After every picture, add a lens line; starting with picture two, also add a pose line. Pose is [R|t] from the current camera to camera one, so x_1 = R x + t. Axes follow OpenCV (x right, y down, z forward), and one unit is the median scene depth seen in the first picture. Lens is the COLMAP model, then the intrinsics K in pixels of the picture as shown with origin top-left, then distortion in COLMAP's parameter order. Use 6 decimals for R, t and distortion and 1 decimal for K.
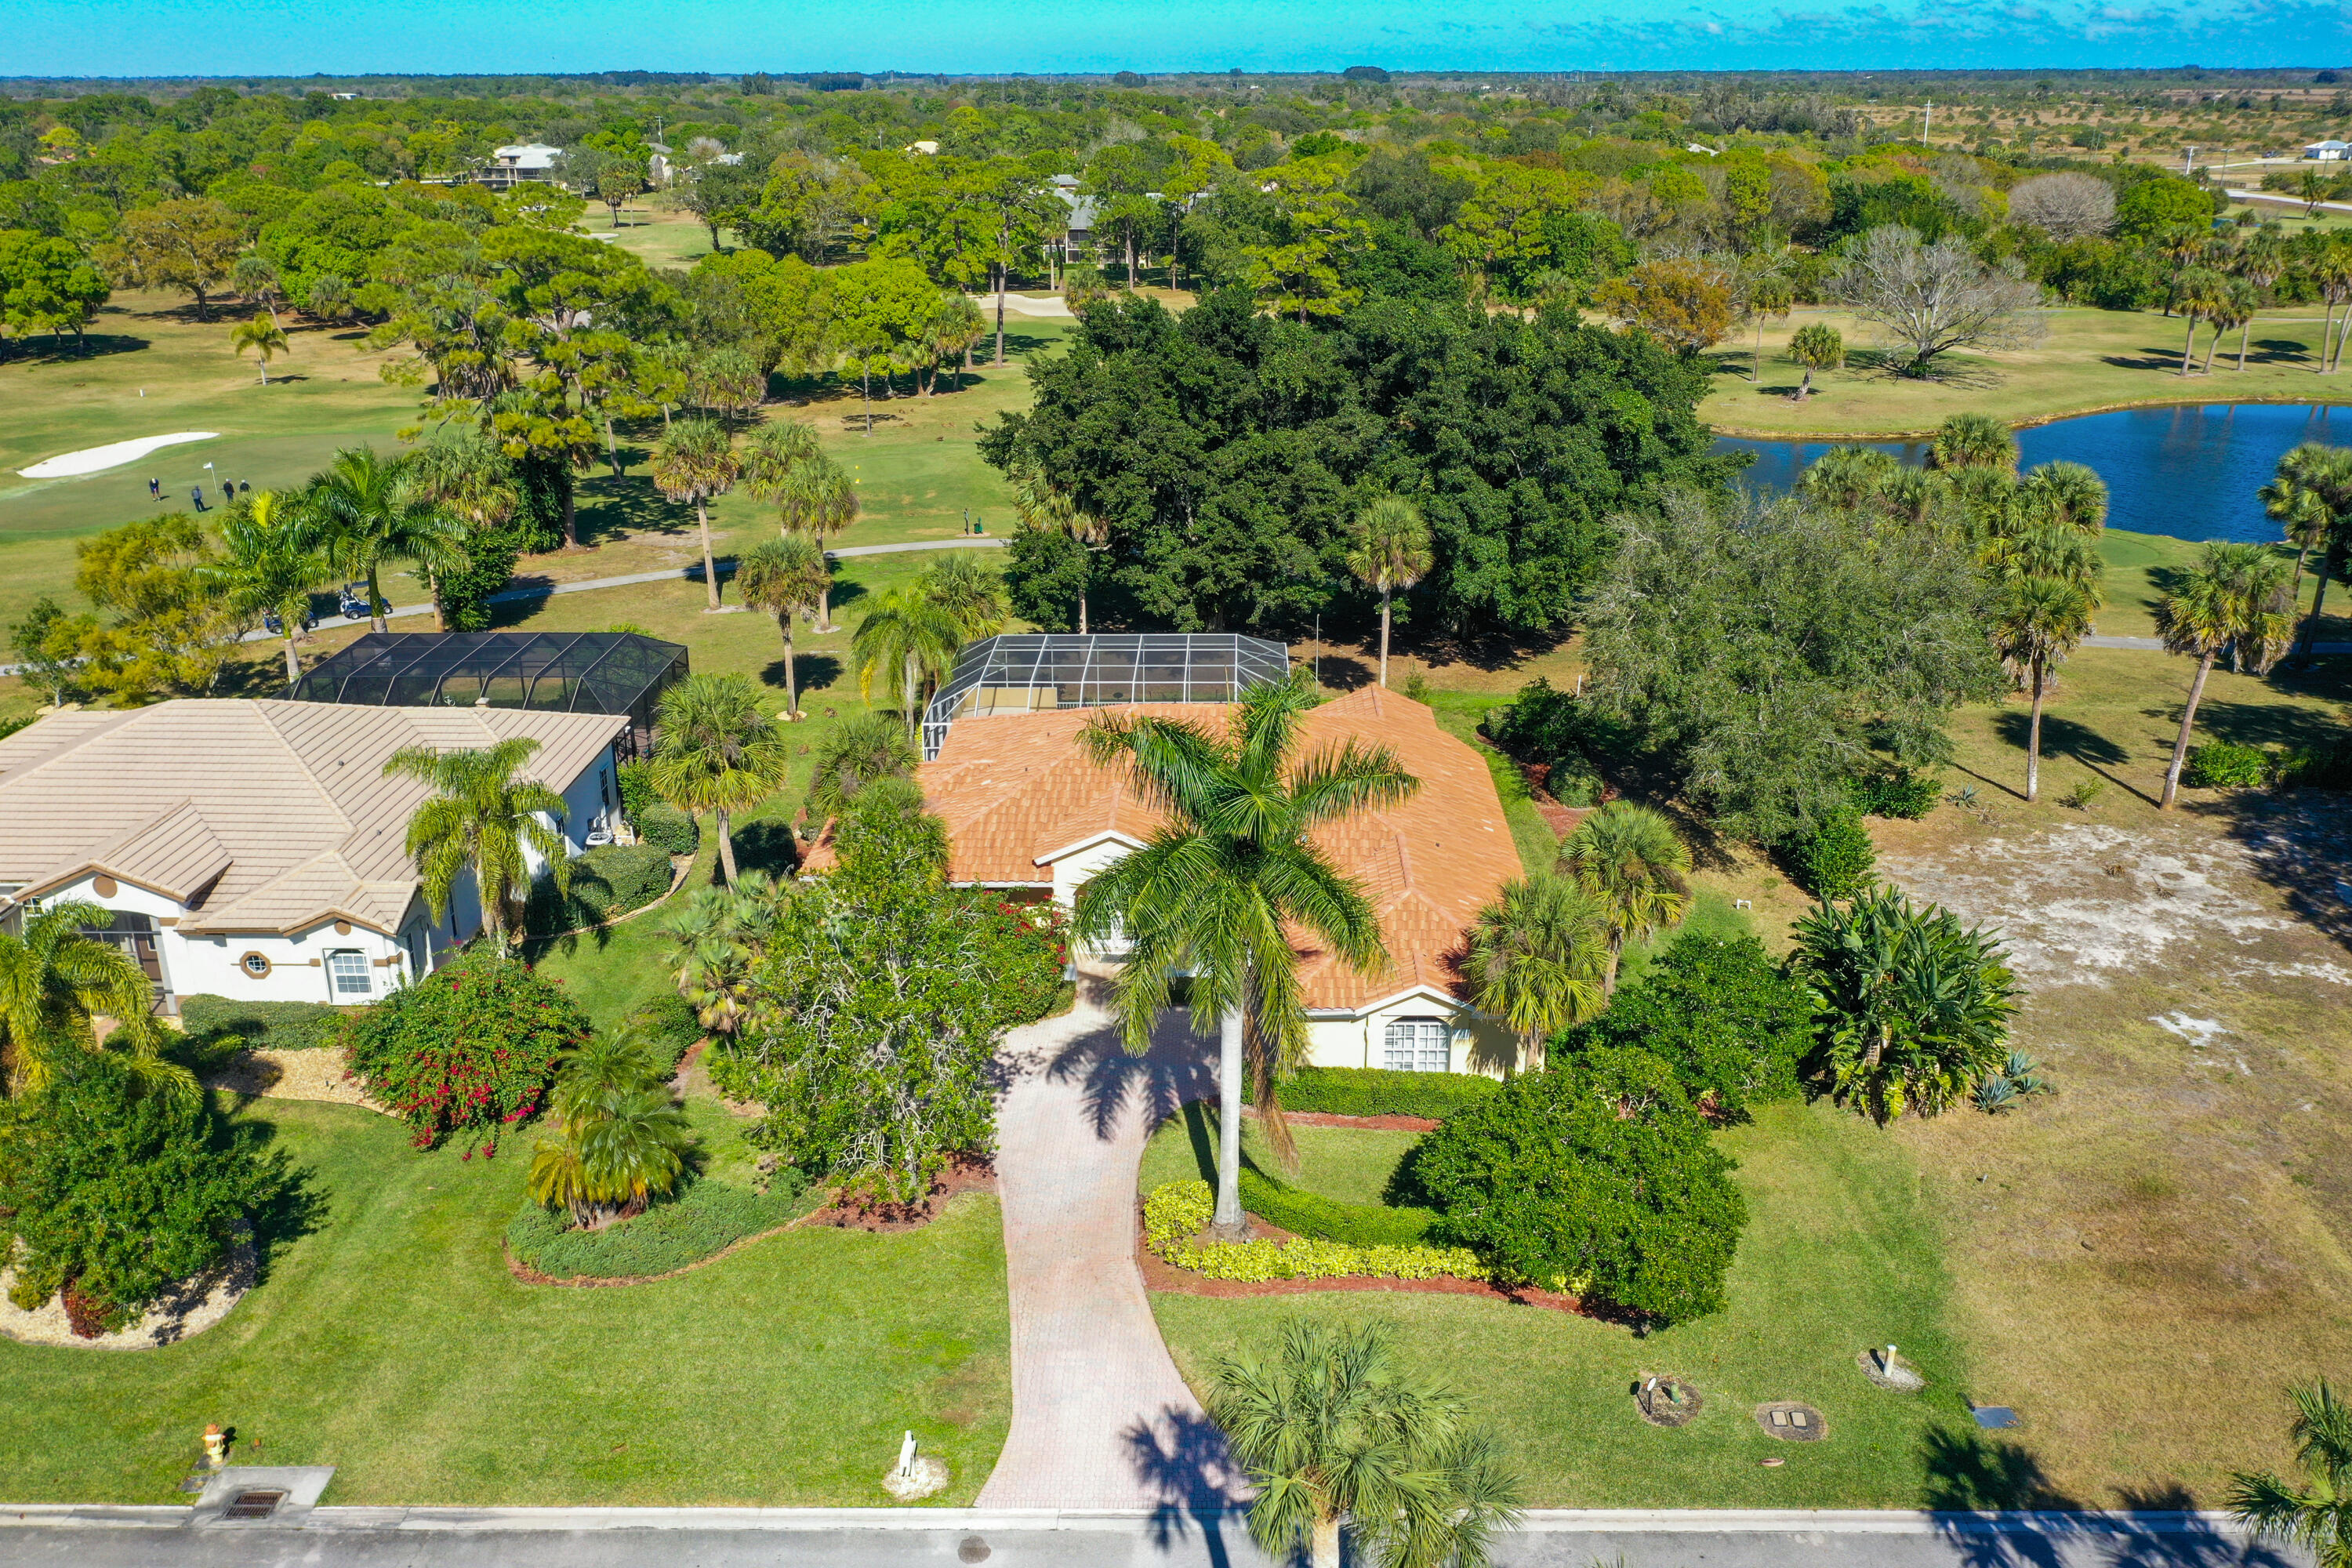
lens RADIAL K [[1864.6, 0, 1176.0], [0, 1864.6, 784.0], [0, 0, 1]] dist [-0.000431, 0.003625]
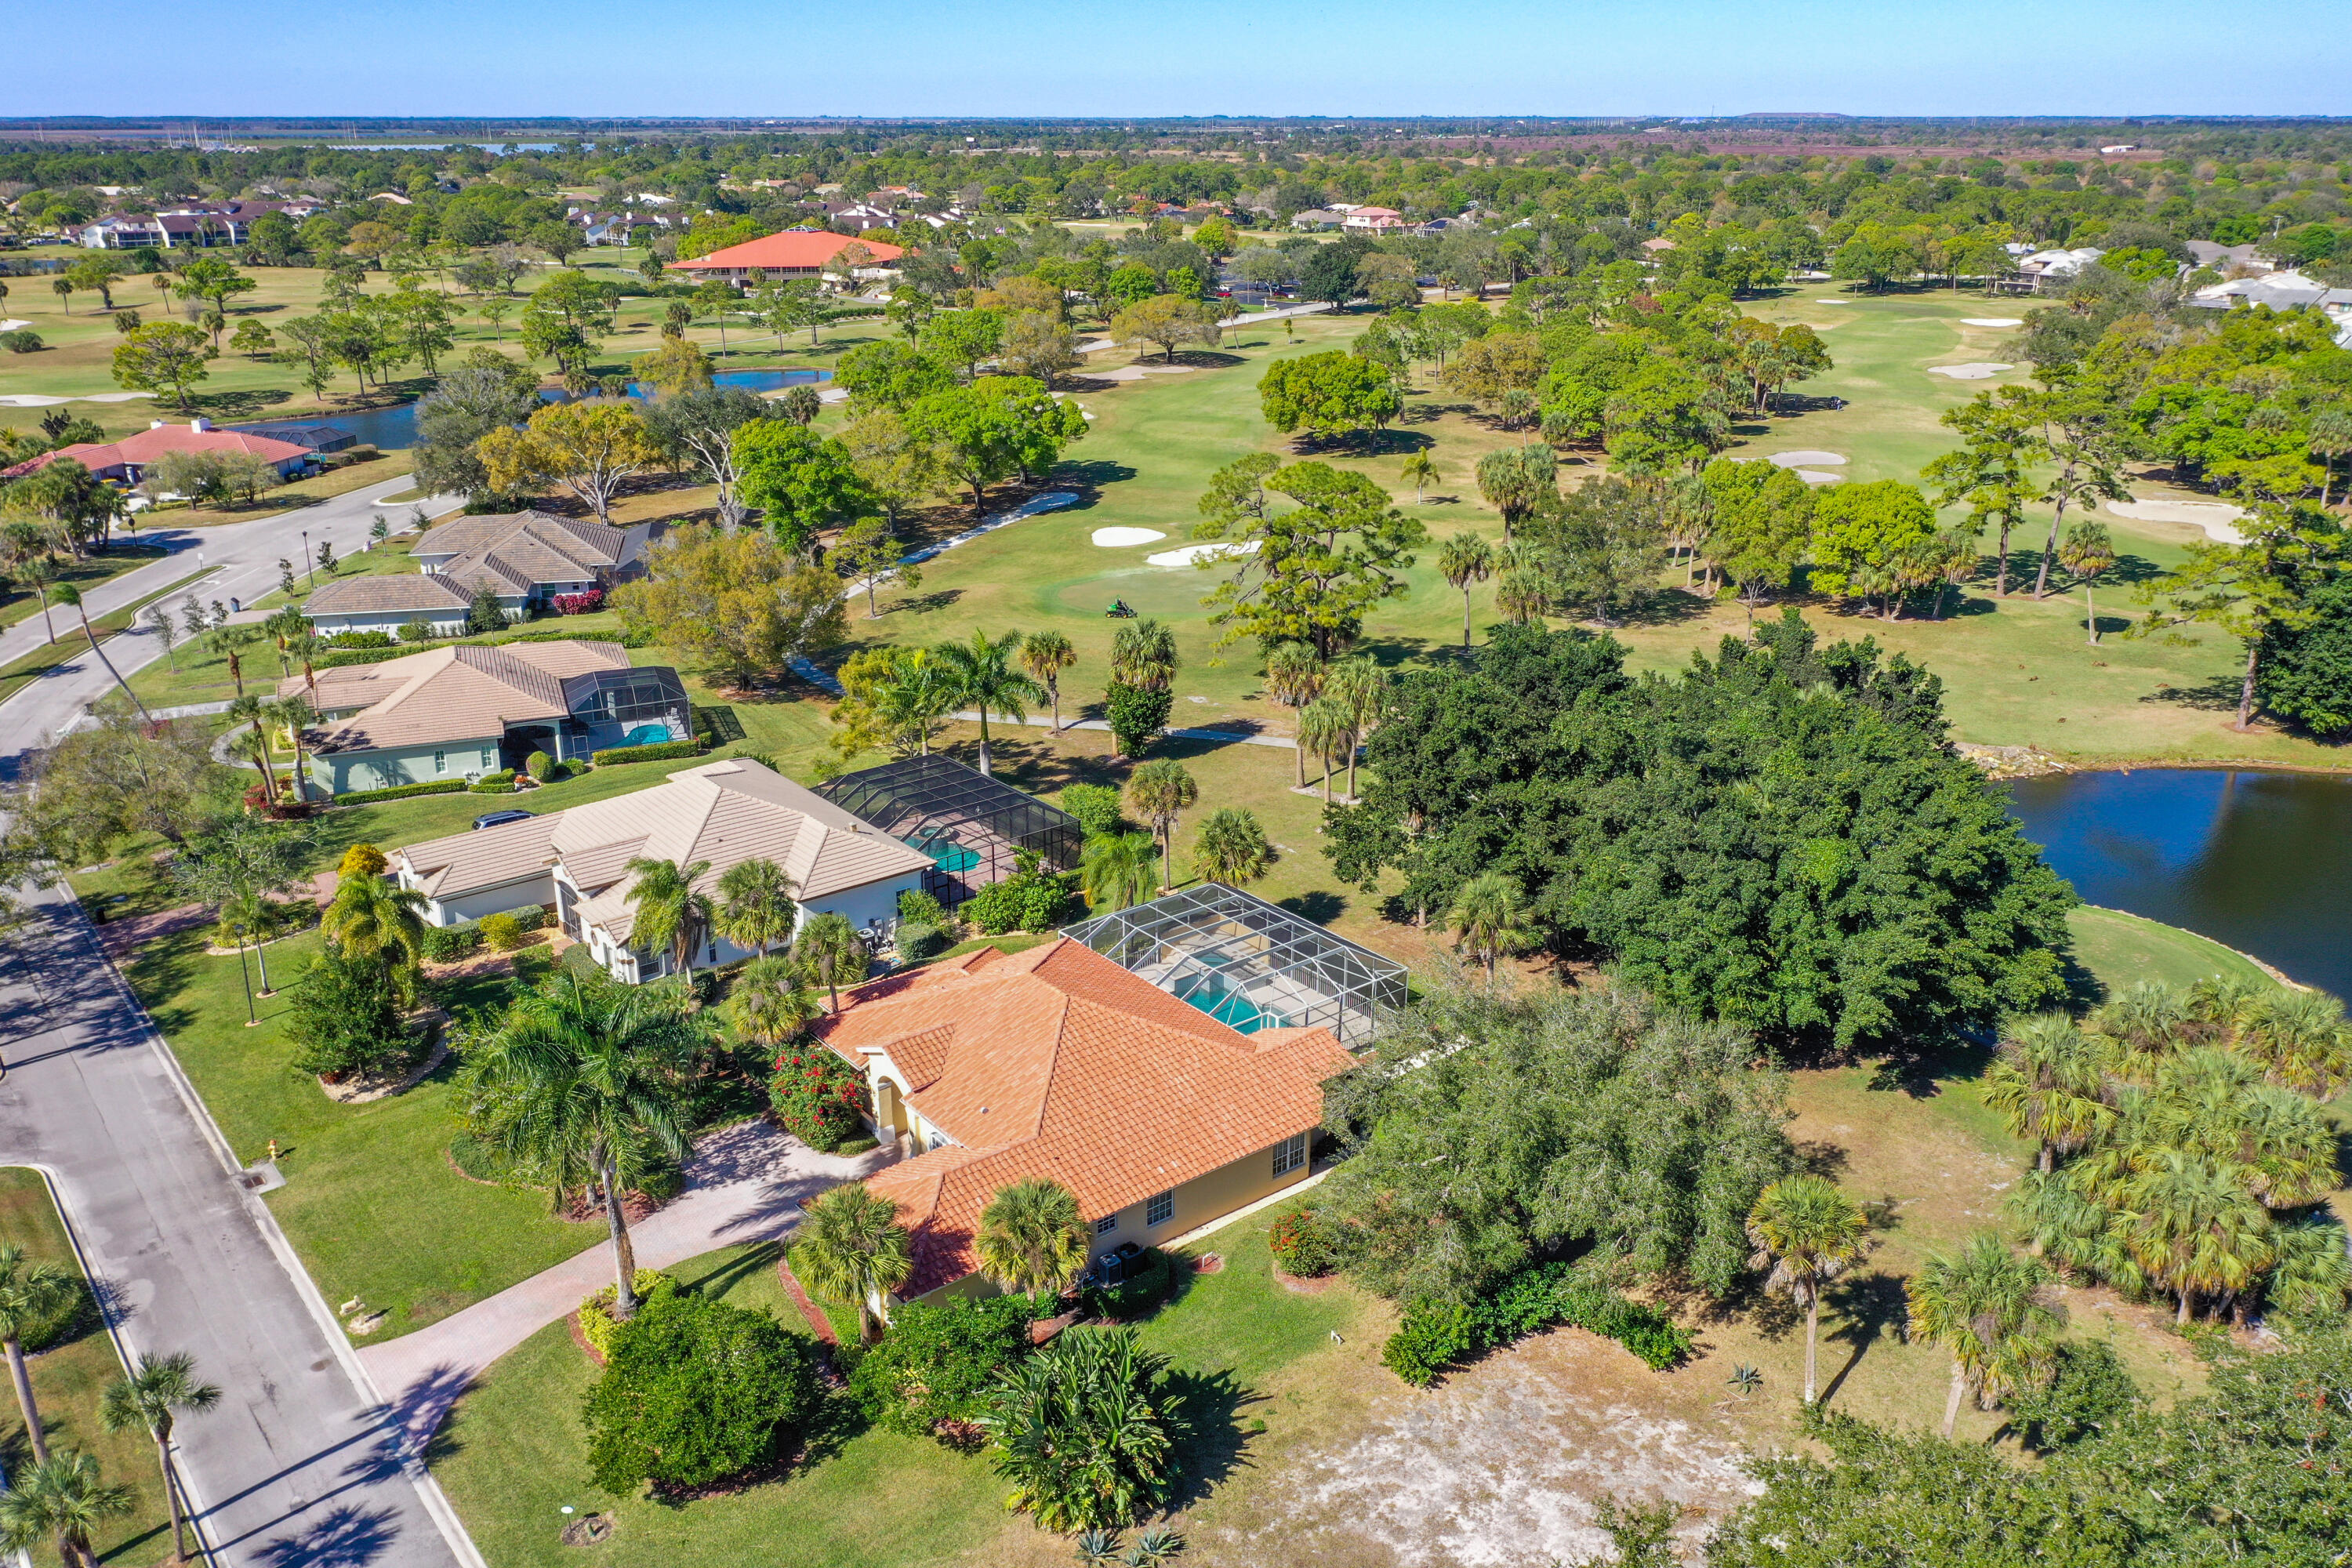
lens RADIAL K [[1815.1, 0, 1207.2], [0, 1815.1, 780.9], [0, 0, 1]] dist [0.006847, 0.002830]
pose [[0.644727, 0.269412, -0.715363, 0.748716], [-0.276255, 0.954703, 0.110572, -0.276286], [0.712748, 0.126334, 0.689949, 0.141340]]
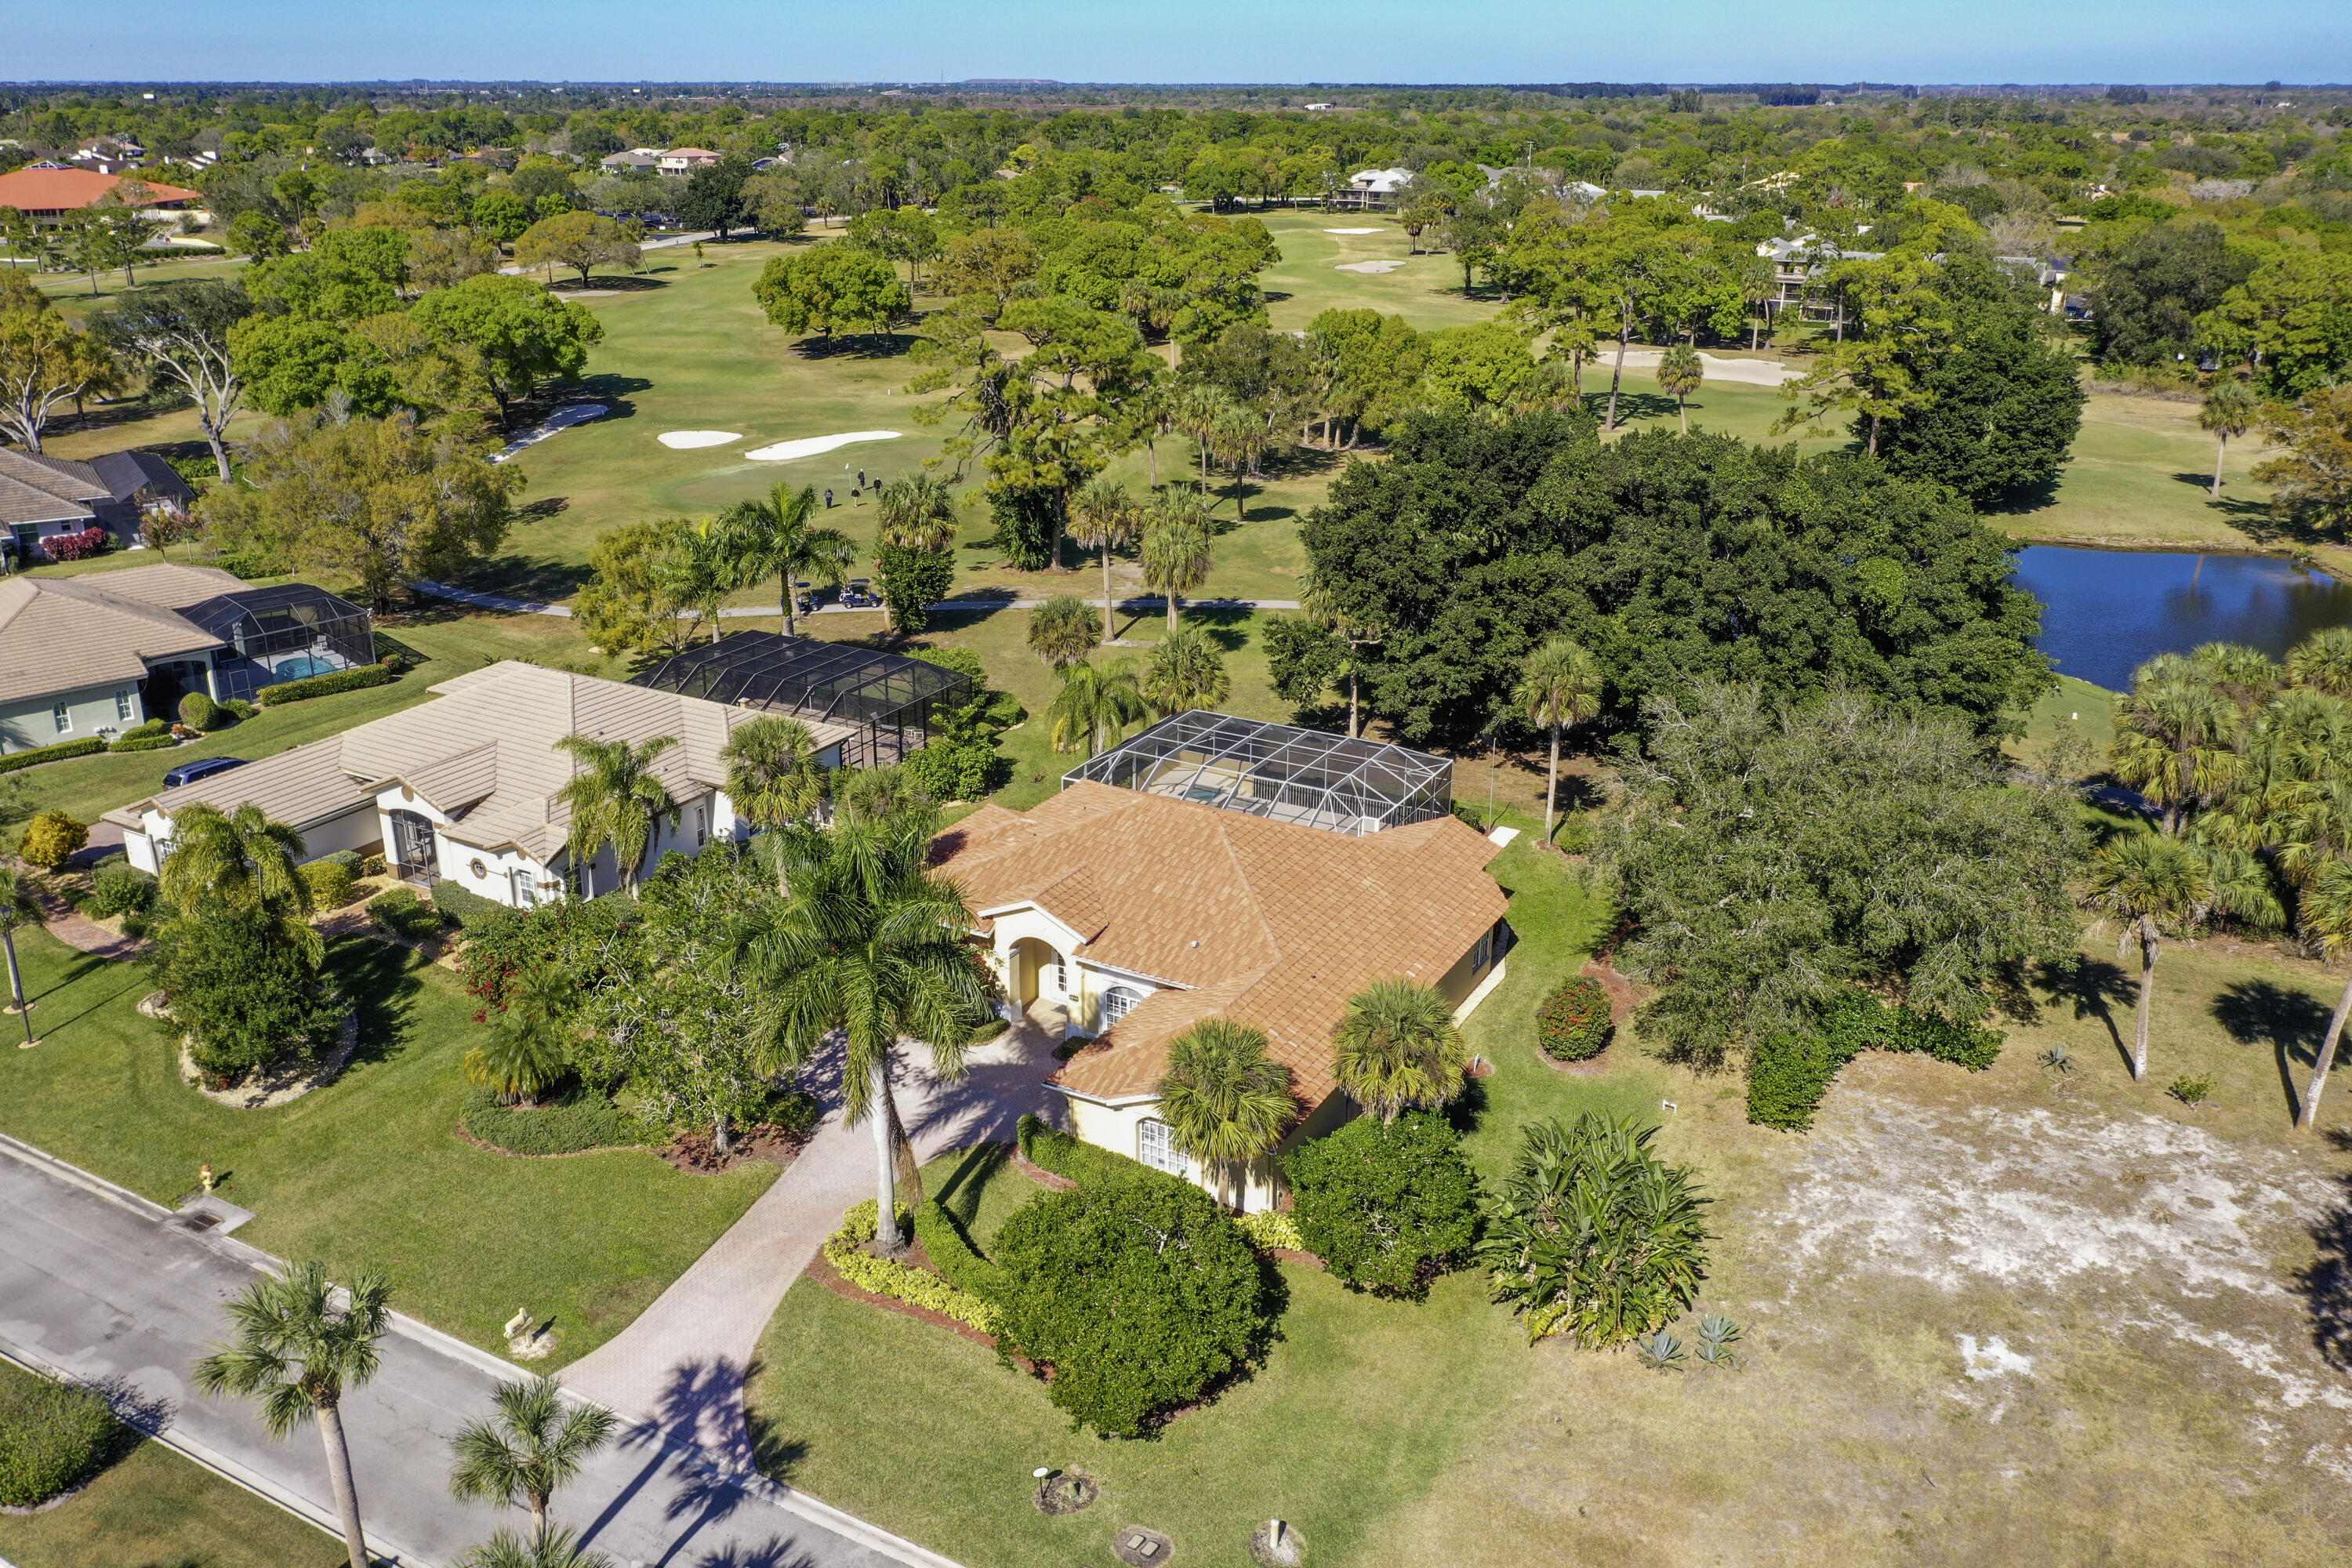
lens RADIAL K [[1814.5, 0, 1143.9], [0, 1814.5, 785.4], [0, 0, 1]] dist [0.006659, -0.004053]
pose [[0.877066, 0.179271, -0.445664, 0.371238], [-0.176755, 0.983103, 0.047605, -0.080563], [0.446668, 0.037021, 0.893933, 0.005066]]
